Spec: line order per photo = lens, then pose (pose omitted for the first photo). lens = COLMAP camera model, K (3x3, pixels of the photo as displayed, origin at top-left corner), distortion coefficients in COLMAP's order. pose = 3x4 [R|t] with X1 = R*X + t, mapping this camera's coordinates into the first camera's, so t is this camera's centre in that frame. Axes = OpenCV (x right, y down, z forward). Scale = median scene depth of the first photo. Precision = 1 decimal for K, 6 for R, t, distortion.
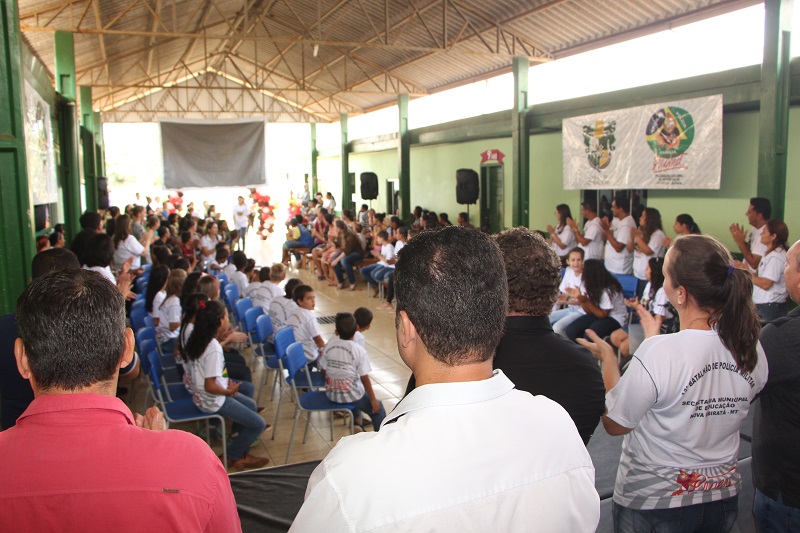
lens RADIAL K [[655.3, 0, 398.6], [0, 655.3, 272.1], [0, 0, 1]] dist [-0.163696, 0.012299]
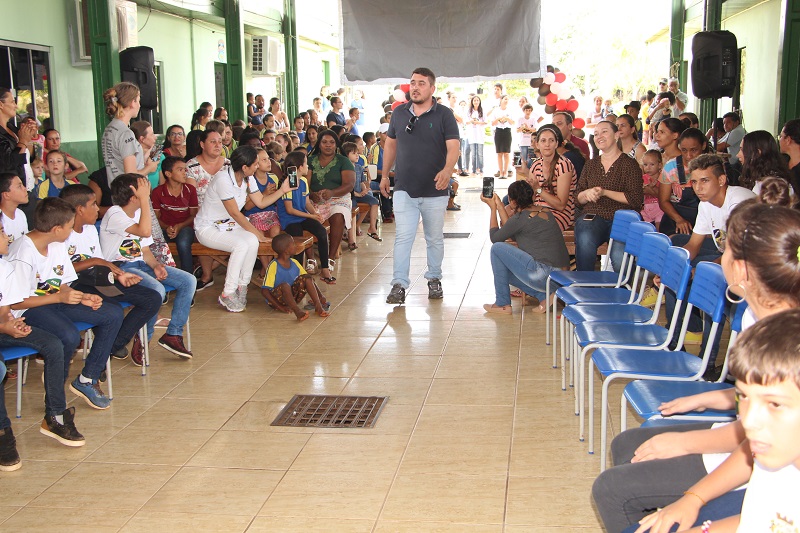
lens RADIAL K [[947.0, 0, 415.0], [0, 947.0, 270.4], [0, 0, 1]] dist [0.010767, 0.000000]
pose [[0.864917, 0.081365, -0.495276, 0.089321], [-0.062963, 0.996567, 0.053764, -0.016184], [0.497950, -0.015318, 0.867070, 0.315033]]
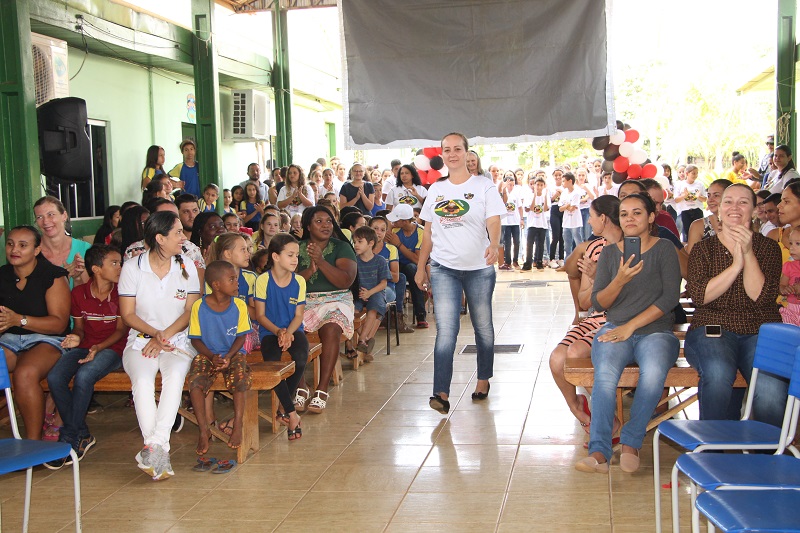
lens RADIAL K [[1154.0, 0, 416.2], [0, 1154.0, 260.1], [0, 0, 1]] dist [0.127724, 0.000000]
pose [[0.852850, 0.019883, -0.521777, 0.057450], [-0.051873, 0.997558, -0.046774, -0.021186], [0.519573, 0.066957, 0.851799, 0.370318]]
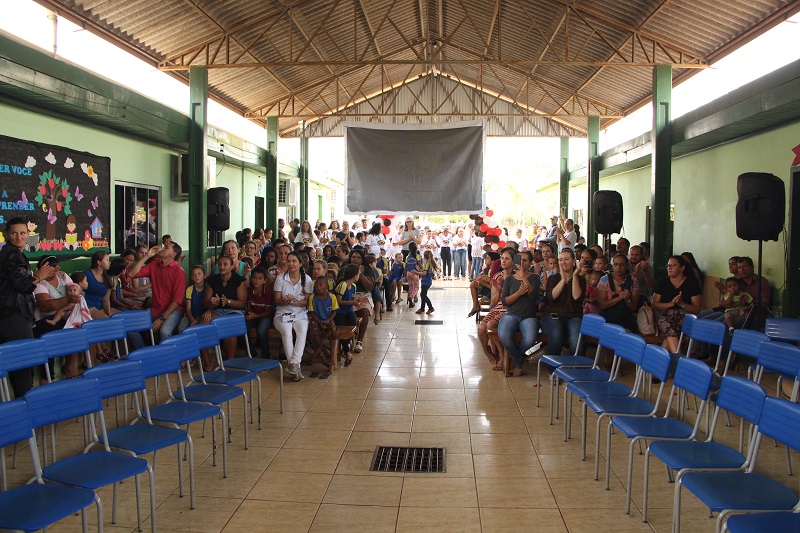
lens RADIAL K [[655.3, 0, 423.7], [0, 655.3, 280.3], [0, 0, 1]] dist [-0.163696, 0.012299]
pose [[0.907663, 0.055473, -0.416018, 0.051104], [-0.079810, 0.995953, -0.041325, -0.020065], [0.412042, 0.070711, 0.908417, 0.303245]]
